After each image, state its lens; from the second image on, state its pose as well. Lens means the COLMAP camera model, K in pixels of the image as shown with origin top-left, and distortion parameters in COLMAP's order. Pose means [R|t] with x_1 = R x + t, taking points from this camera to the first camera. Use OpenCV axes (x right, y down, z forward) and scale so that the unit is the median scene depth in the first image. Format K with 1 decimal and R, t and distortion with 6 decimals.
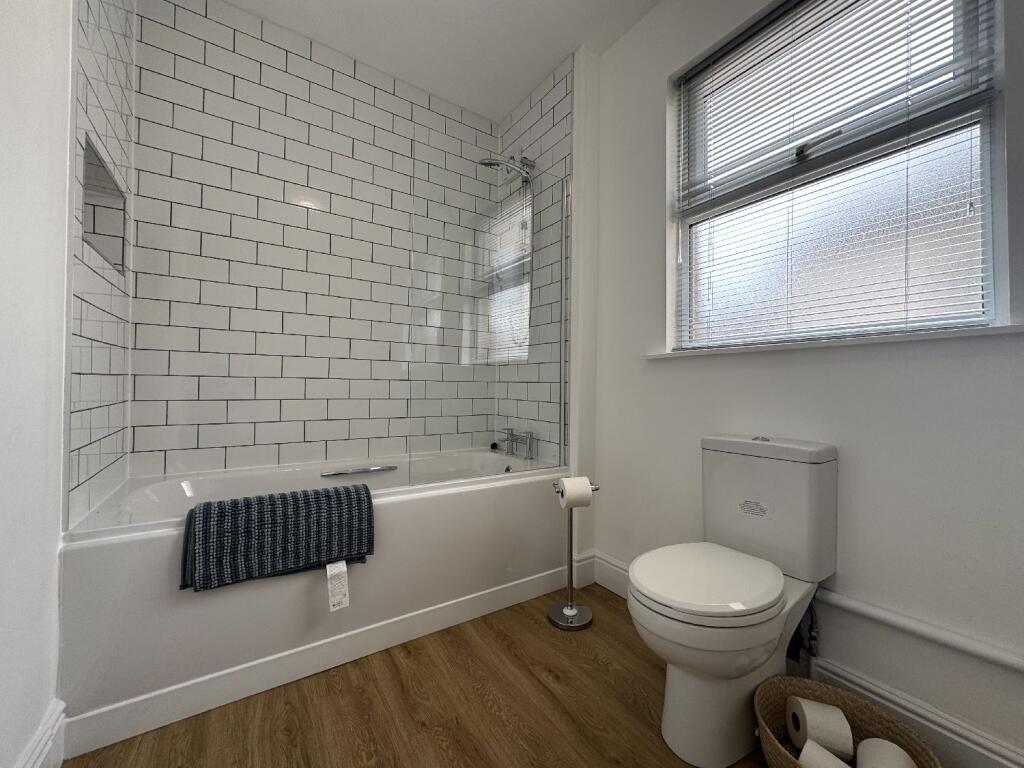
lens RADIAL K [[406.1, 0, 511.3], [0, 406.1, 384.4], [0, 0, 1]] dist [-0.001116, -0.000122]
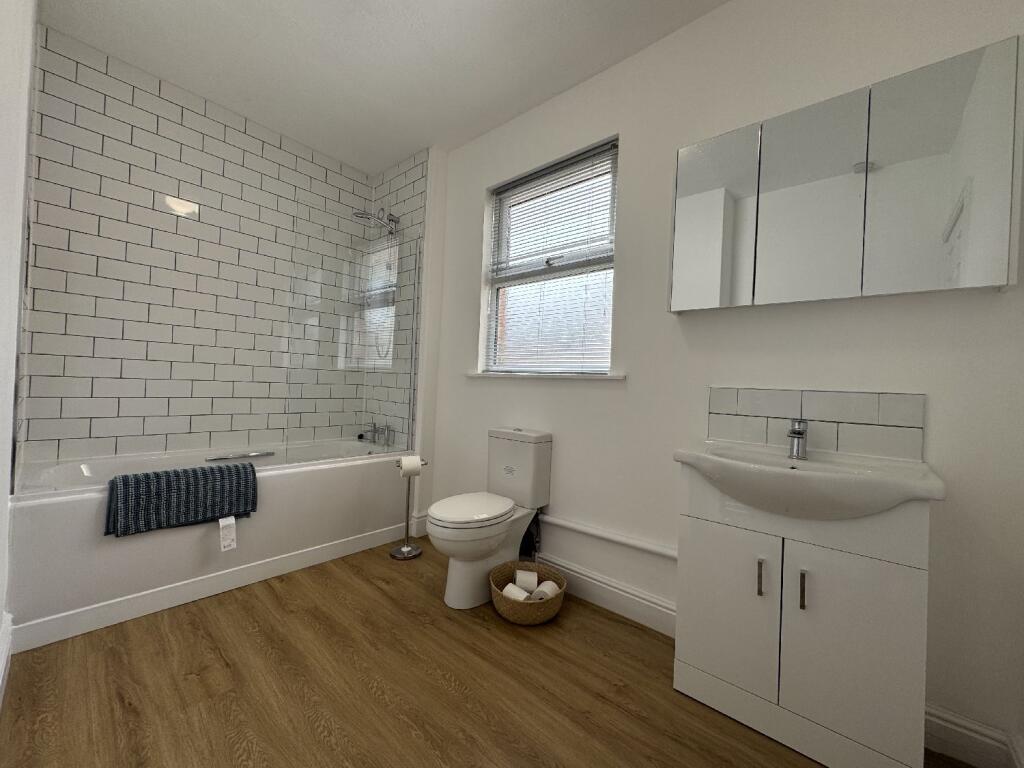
lens RADIAL K [[406.1, 0, 513.4], [0, 406.1, 383.7], [0, 0, 1]] dist [-0.001116, -0.000122]
pose [[0.964500, 0.030922, 0.262265, 0.135400], [-0.034781, 0.999344, 0.010084, -0.068893], [-0.261781, -0.018848, 0.964943, -0.574940]]
